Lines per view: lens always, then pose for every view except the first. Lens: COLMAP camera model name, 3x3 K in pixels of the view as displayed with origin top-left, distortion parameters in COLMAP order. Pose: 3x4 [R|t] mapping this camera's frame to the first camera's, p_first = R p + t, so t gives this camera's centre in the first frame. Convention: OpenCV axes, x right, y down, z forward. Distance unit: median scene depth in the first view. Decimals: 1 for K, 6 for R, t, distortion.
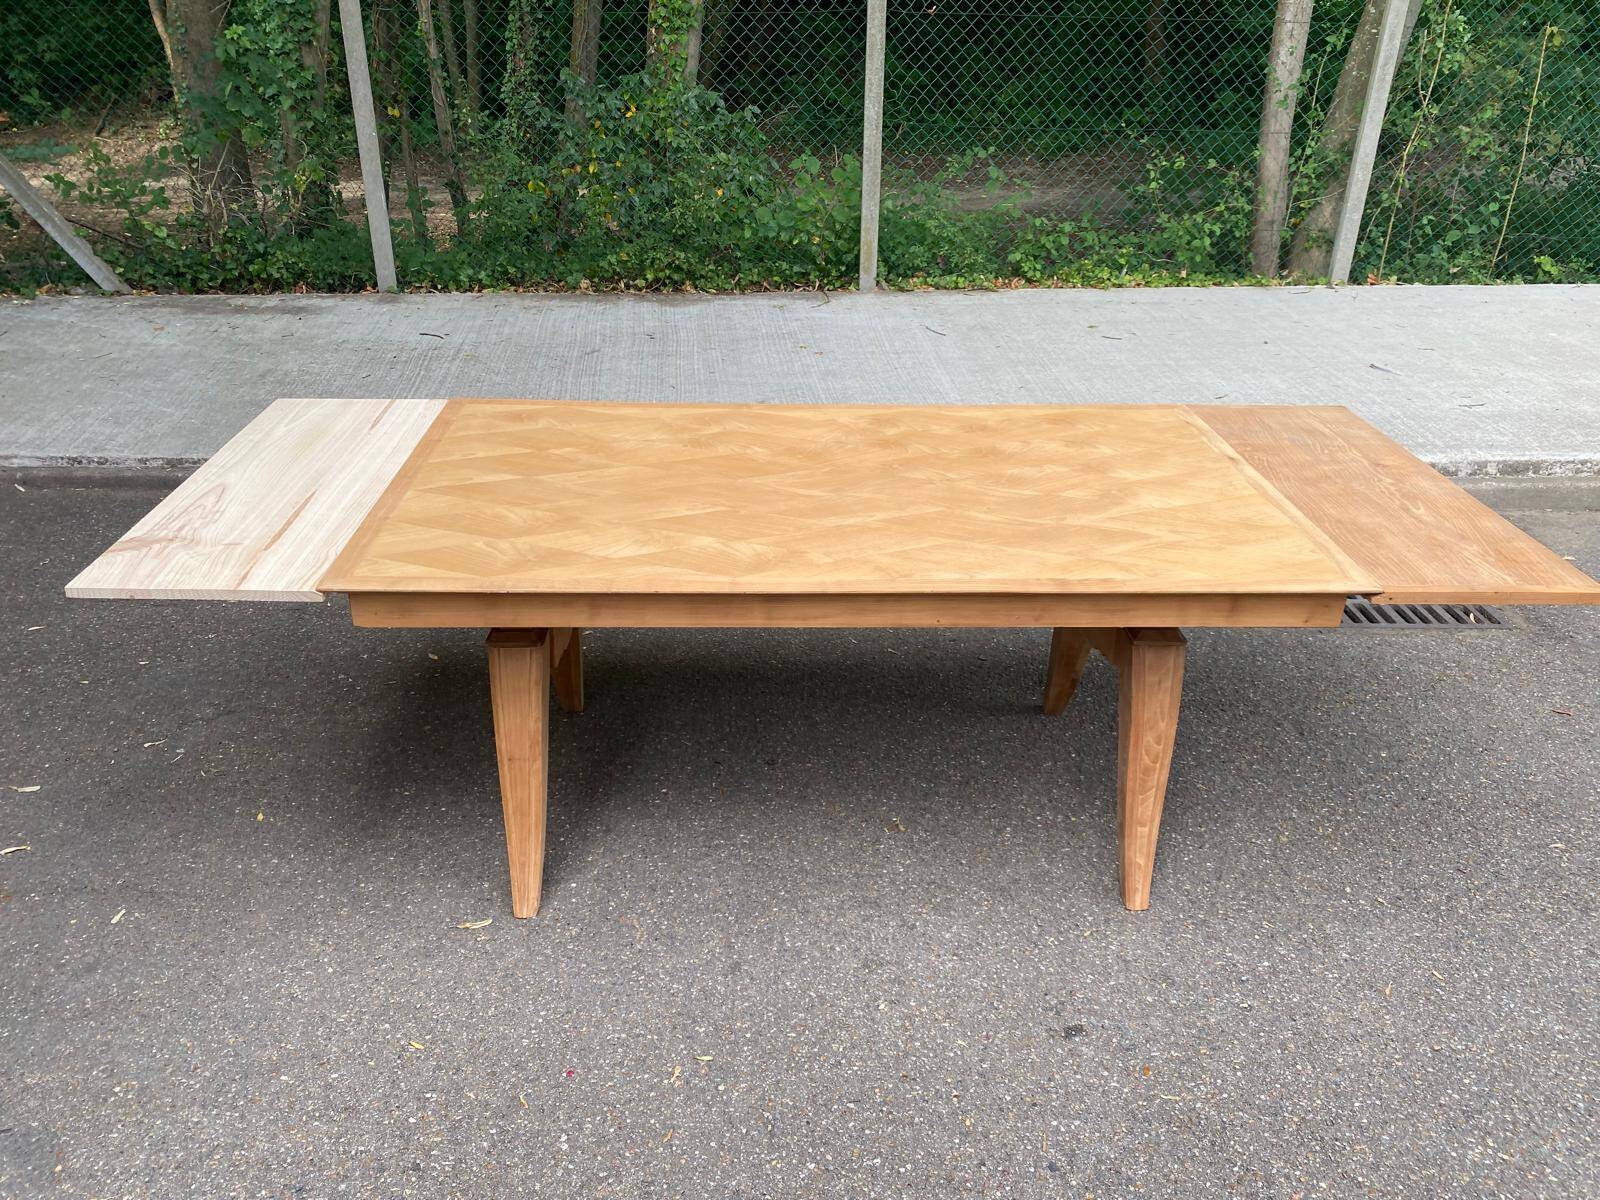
lens RADIAL K [[1219.0, 0, 771.5], [0, 1219.0, 595.1], [0, 0, 1]] dist [0.021402, -0.017668]
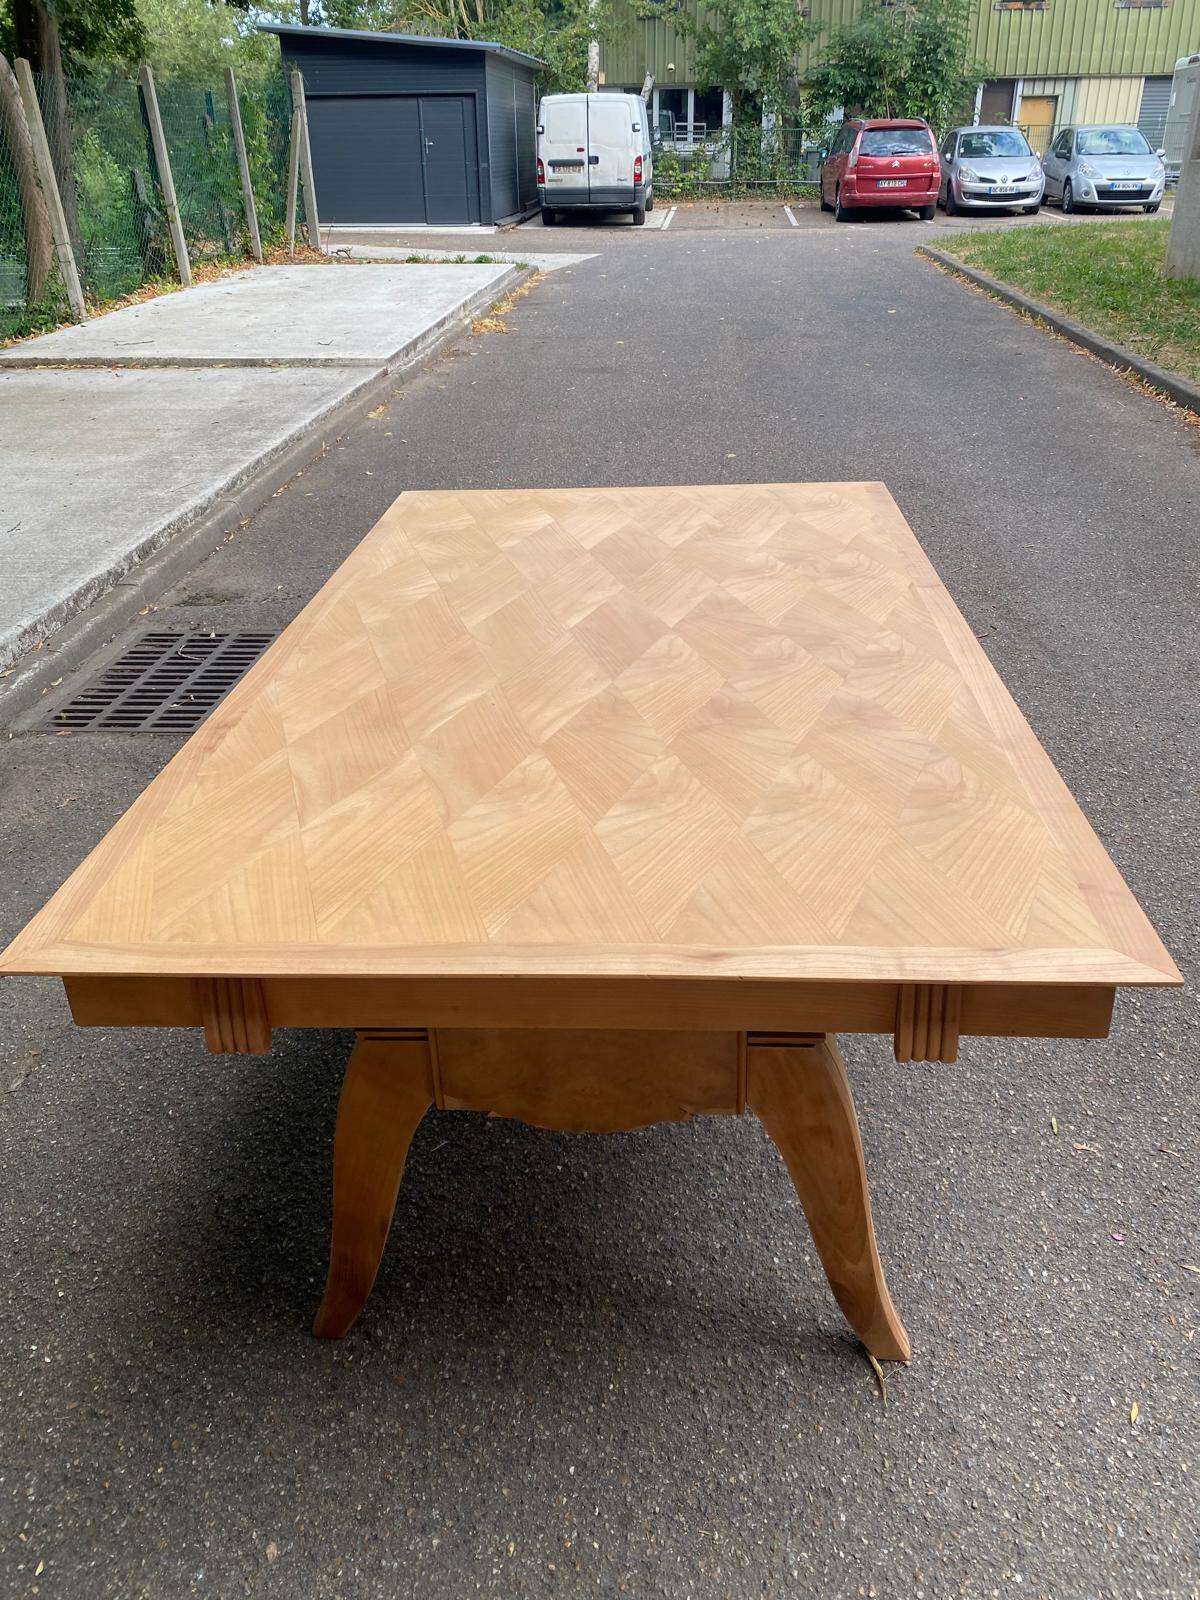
lens RADIAL K [[1219.0, 0, 591.8], [0, 1219.0, 794.3], [0, 0, 1]] dist [0.021402, -0.017668]
pose [[0.095405, -0.480236, 0.871936, -0.358427], [0.478551, 0.790197, 0.382854, -0.155510], [-0.872861, 0.380740, 0.305206, 0.432324]]
